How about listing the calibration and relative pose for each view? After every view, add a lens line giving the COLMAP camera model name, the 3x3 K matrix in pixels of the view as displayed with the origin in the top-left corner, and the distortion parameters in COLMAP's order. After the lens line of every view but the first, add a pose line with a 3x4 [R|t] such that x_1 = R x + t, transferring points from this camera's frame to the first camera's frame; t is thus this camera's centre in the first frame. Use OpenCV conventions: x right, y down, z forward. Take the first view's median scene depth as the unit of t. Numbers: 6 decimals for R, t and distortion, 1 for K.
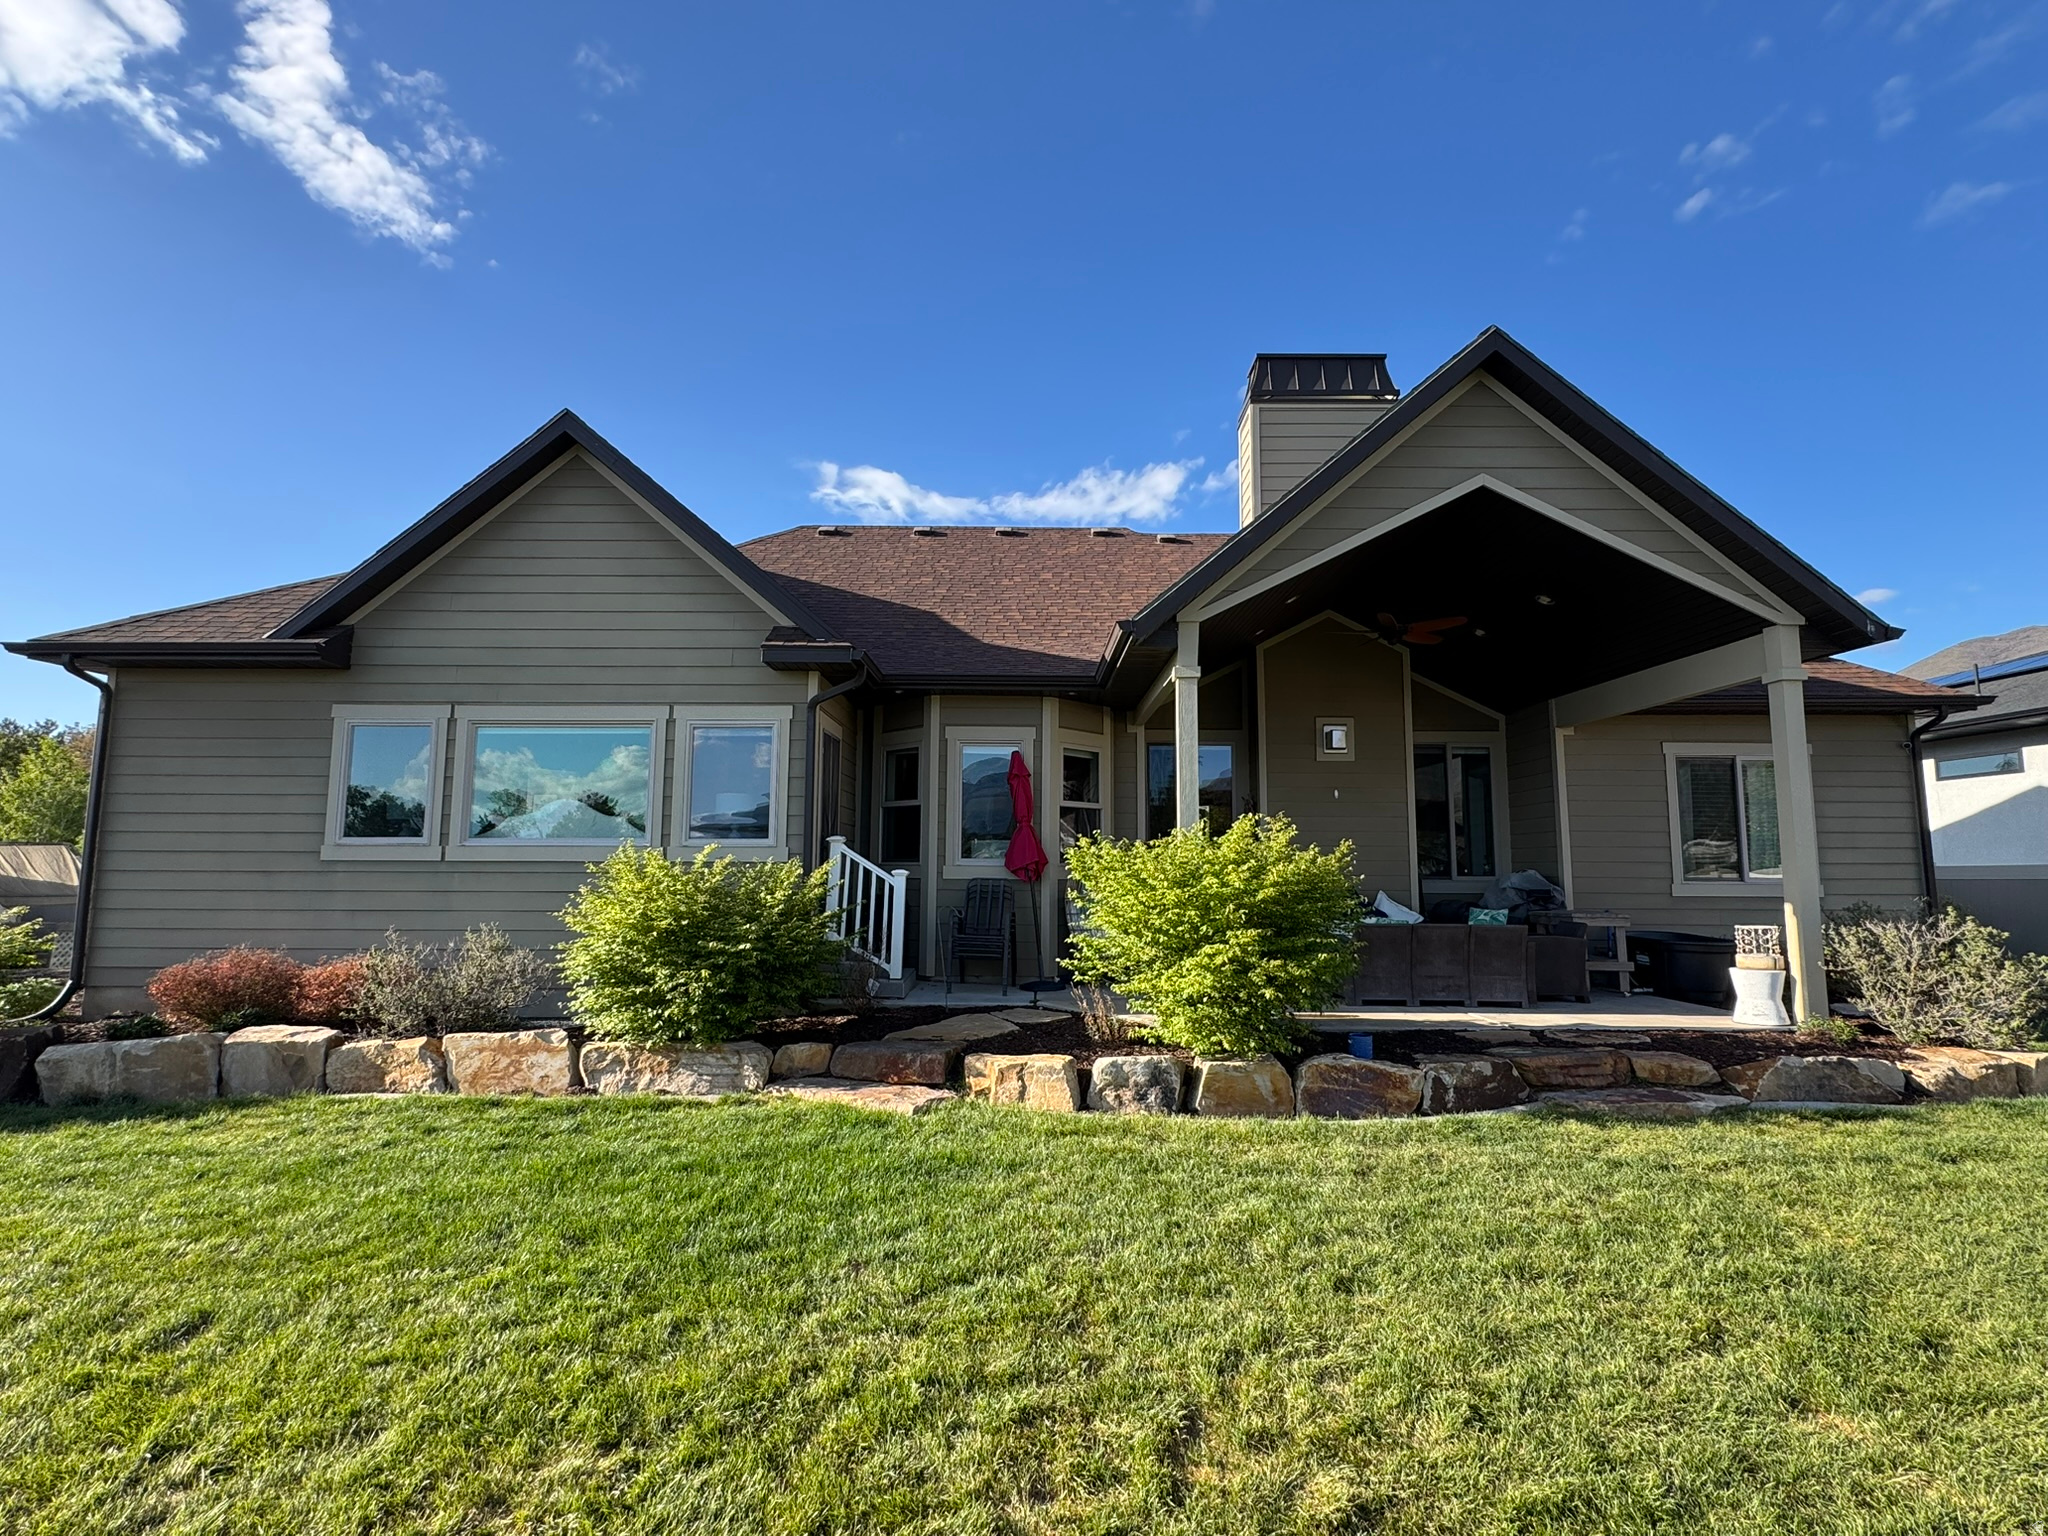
lens RADIAL K [[981.6, 0, 1024.0], [0, 981.6, 768.0], [0, 0, 1]] dist [-0.003486, -0.000057]
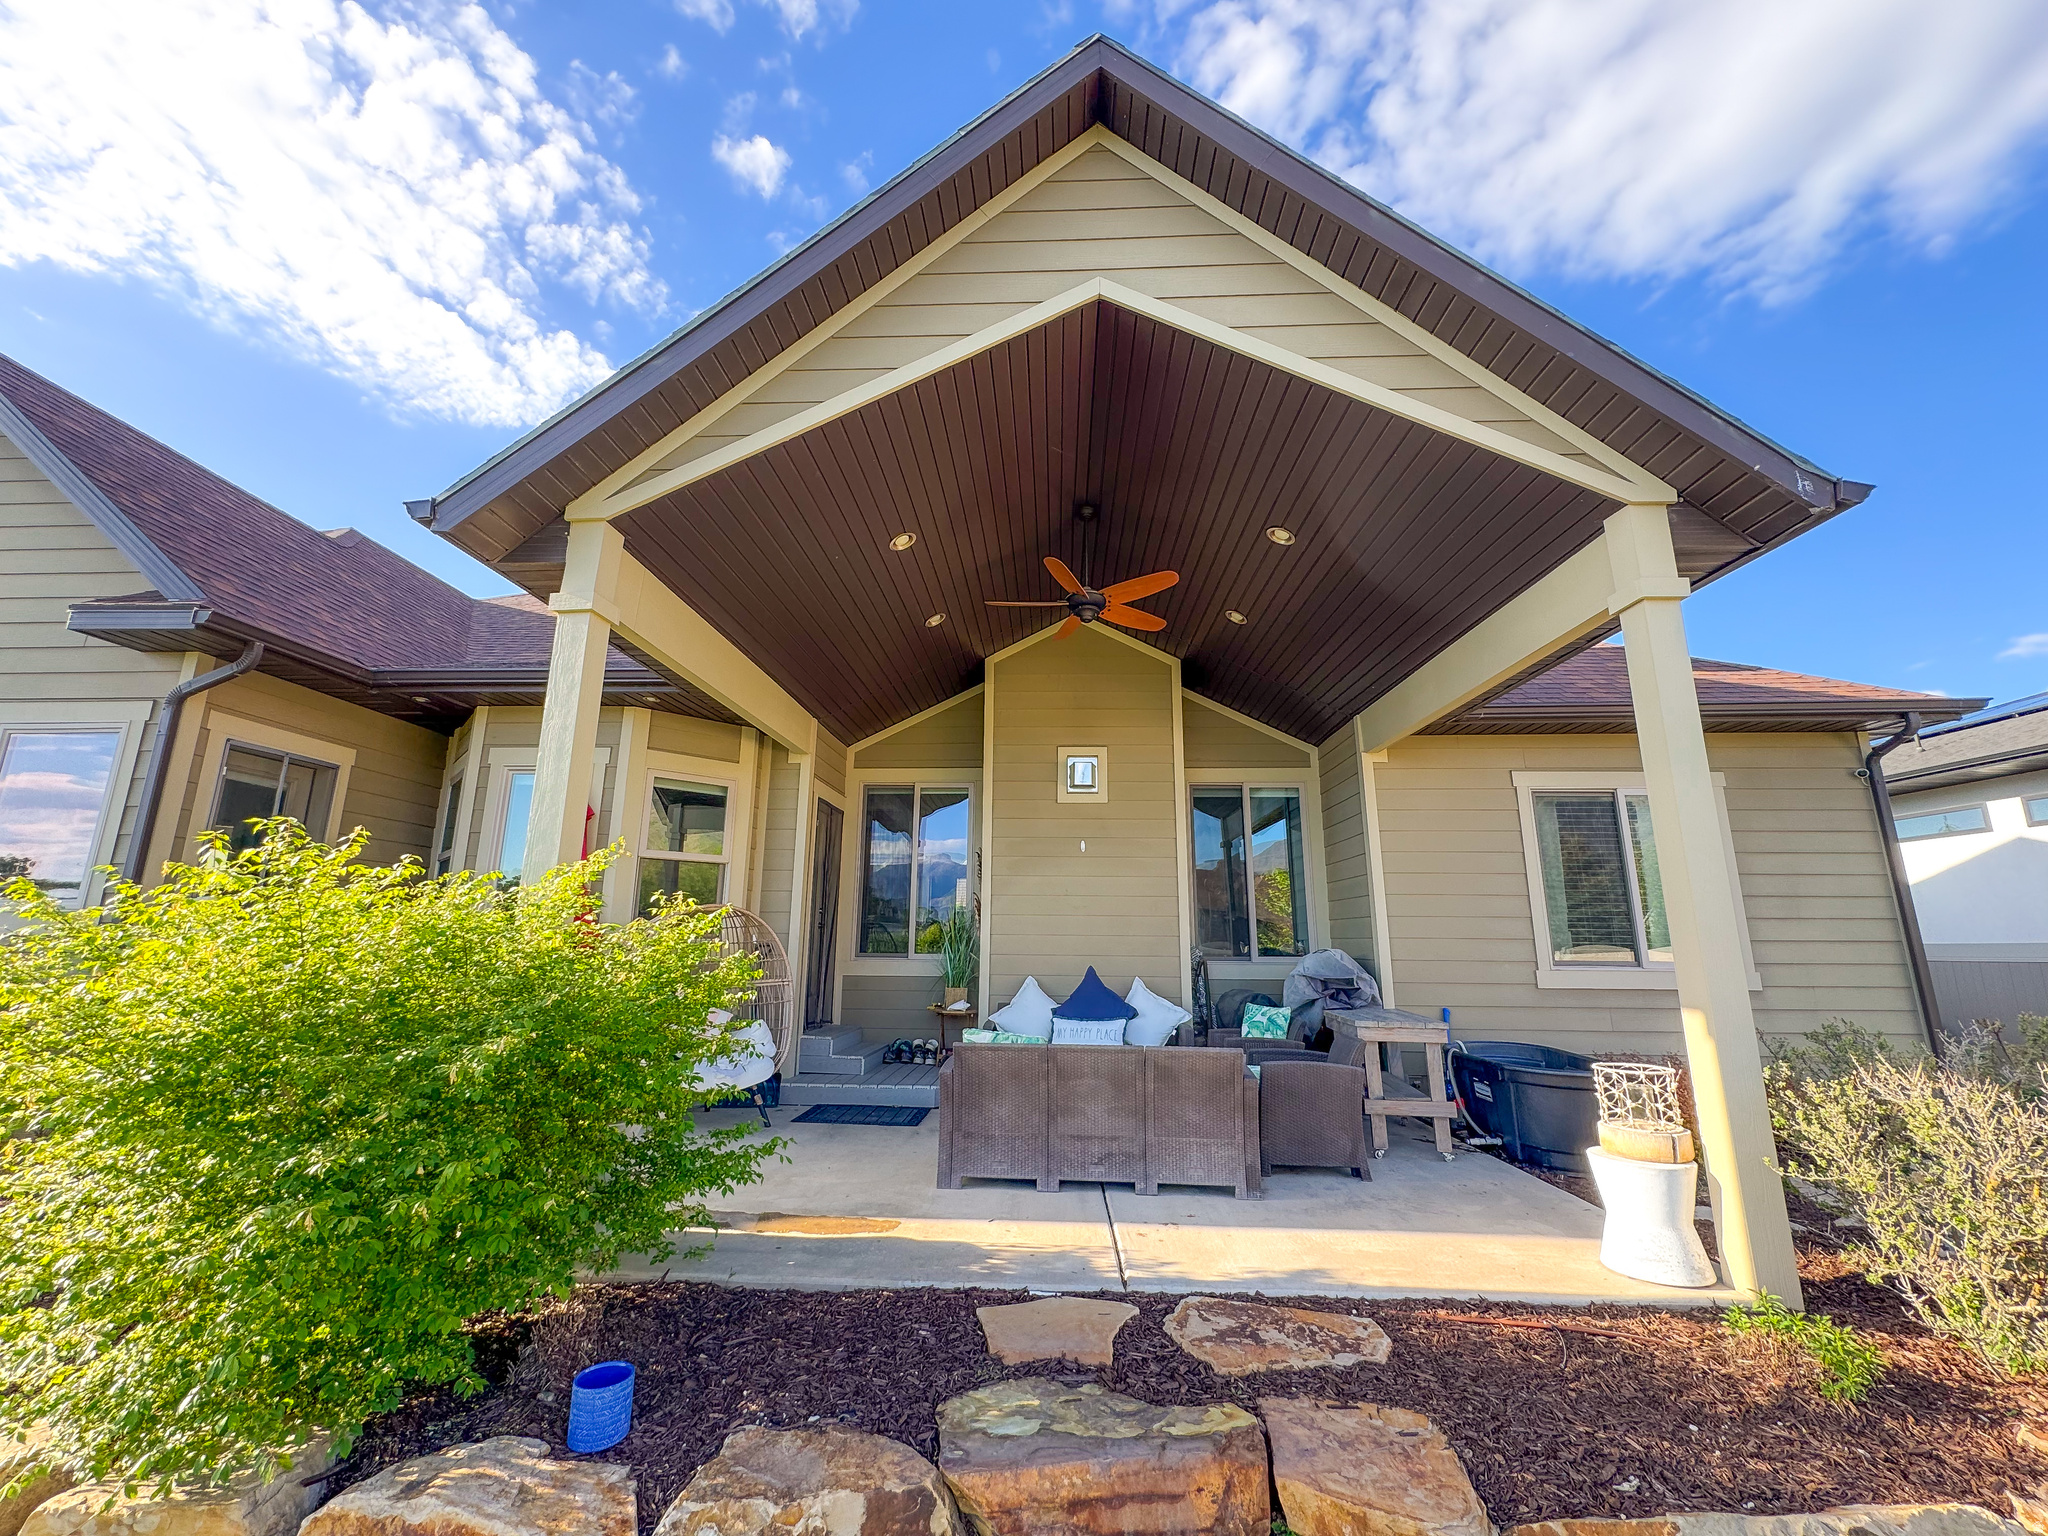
lens RADIAL K [[817.5, 0, 1024.0], [0, 817.5, 768.0], [0, 0, 1]] dist [-0.000200, 0.000004]
pose [[0.999206, -0.006932, -0.039224, 0.433425], [0.002730, 0.994342, -0.106188, 0.048512], [0.039738, 0.105996, 0.993572, 0.527831]]
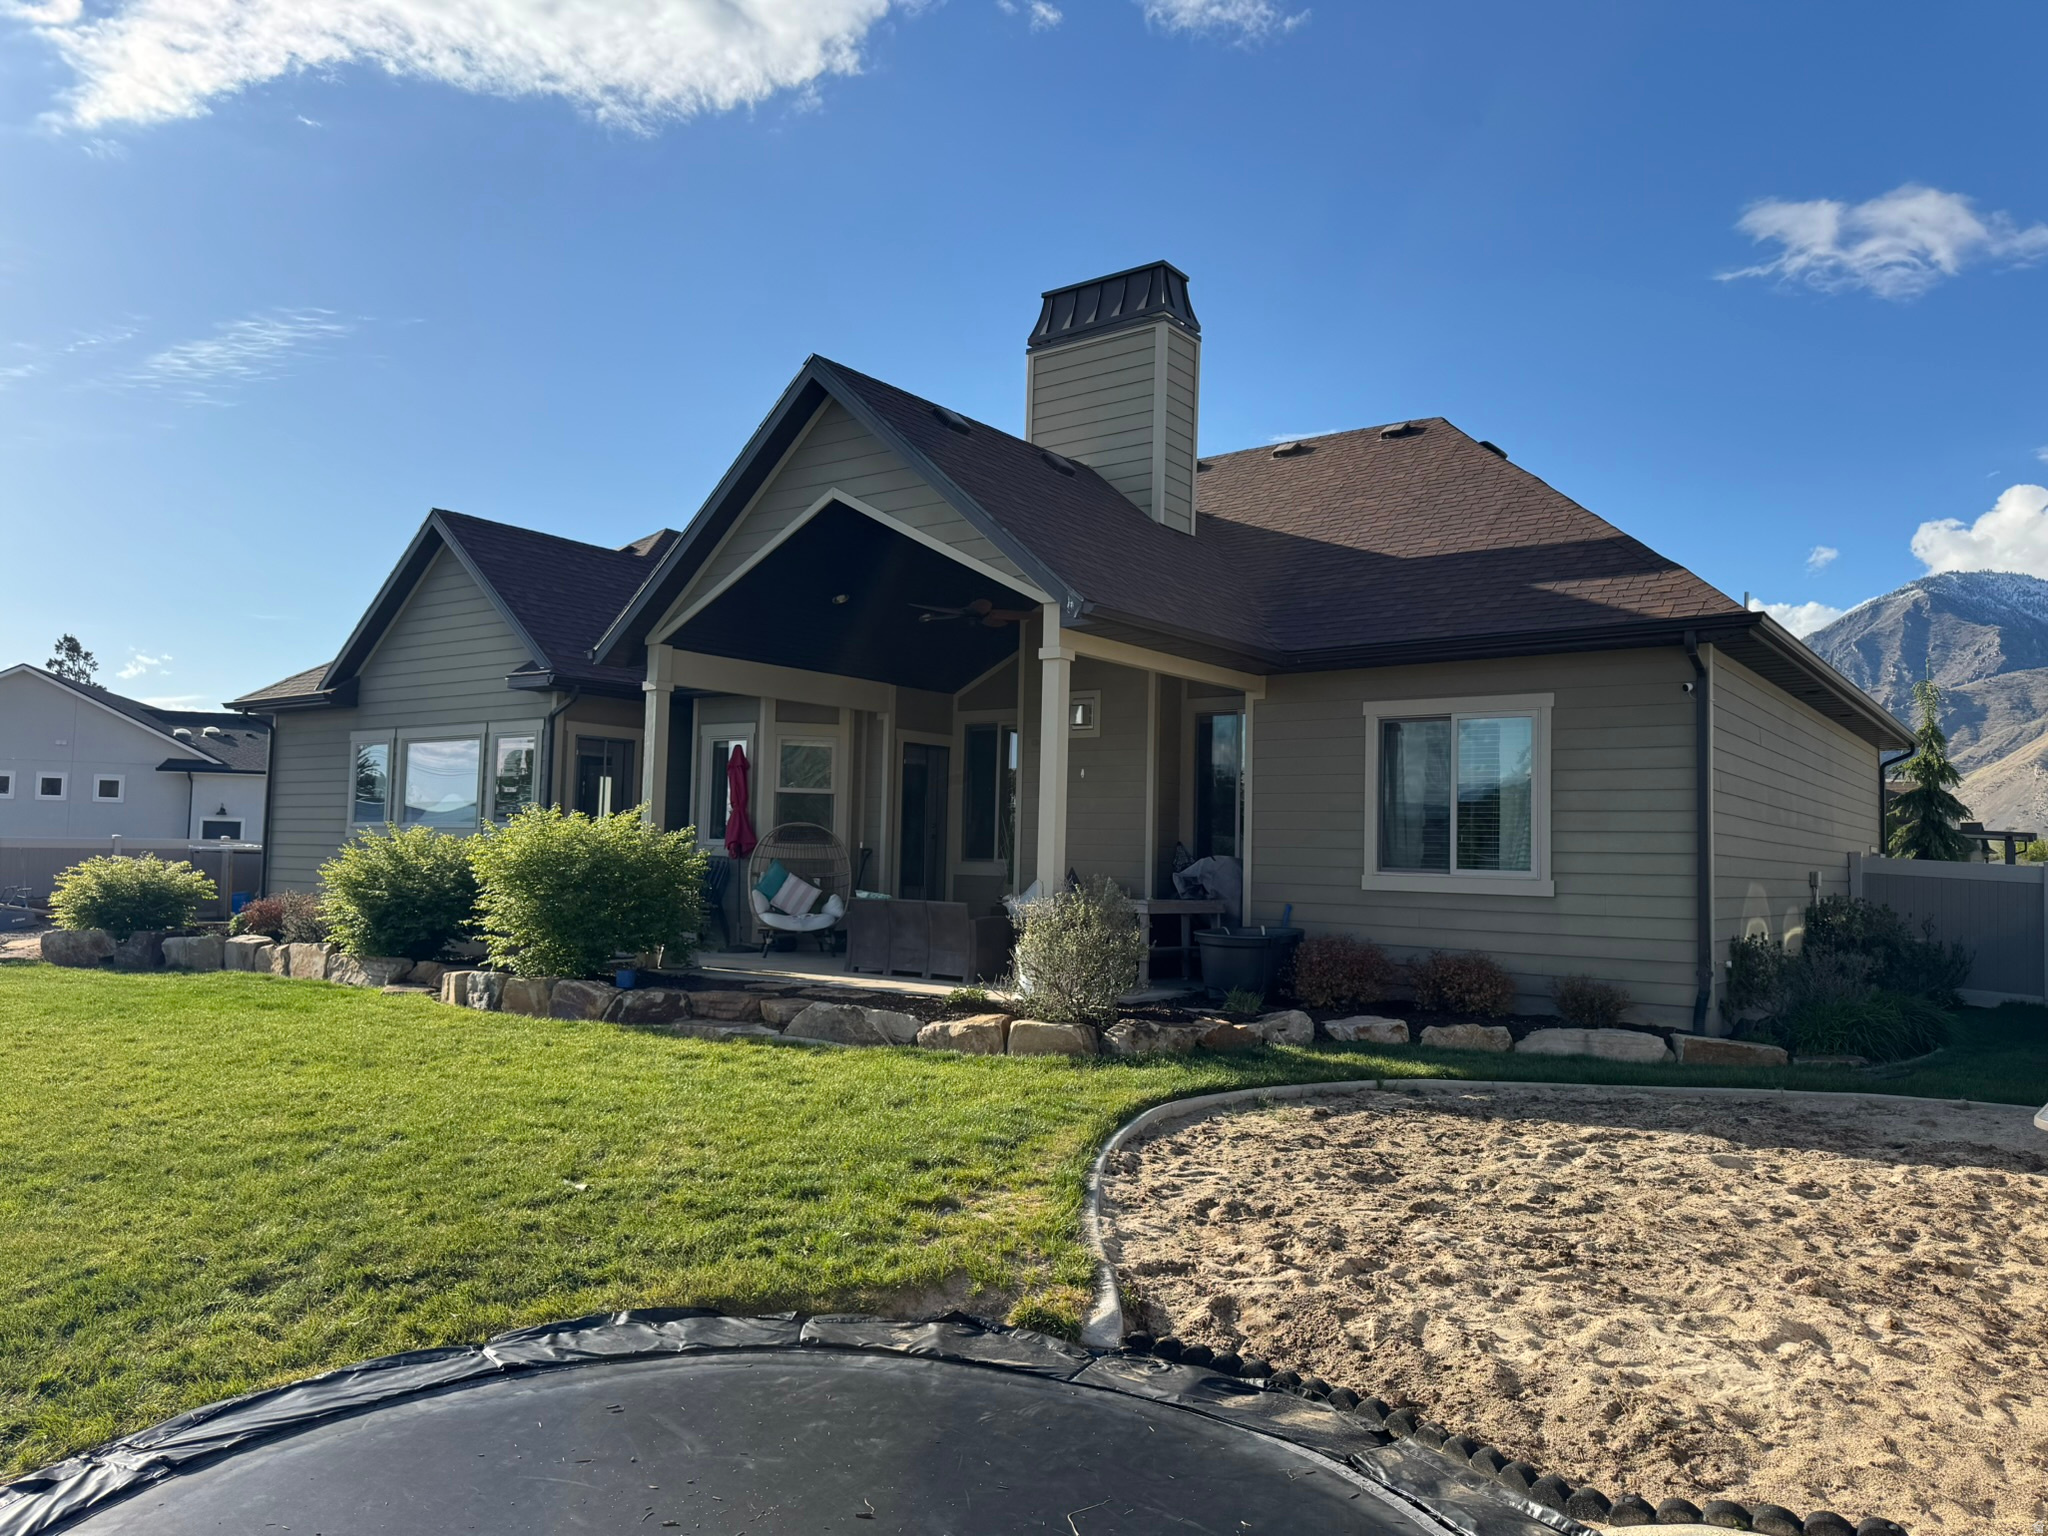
lens RADIAL K [[1422.9, 0, 1089.7], [0, 1422.9, 826.2], [0, 0, 1]] dist [0.003202, -0.000357]
pose [[0.831565, -0.001207, -0.555427, 1.571602], [0.041753, 0.997304, 0.060344, -0.007494], [0.553857, -0.073370, 0.829373, -0.183639]]
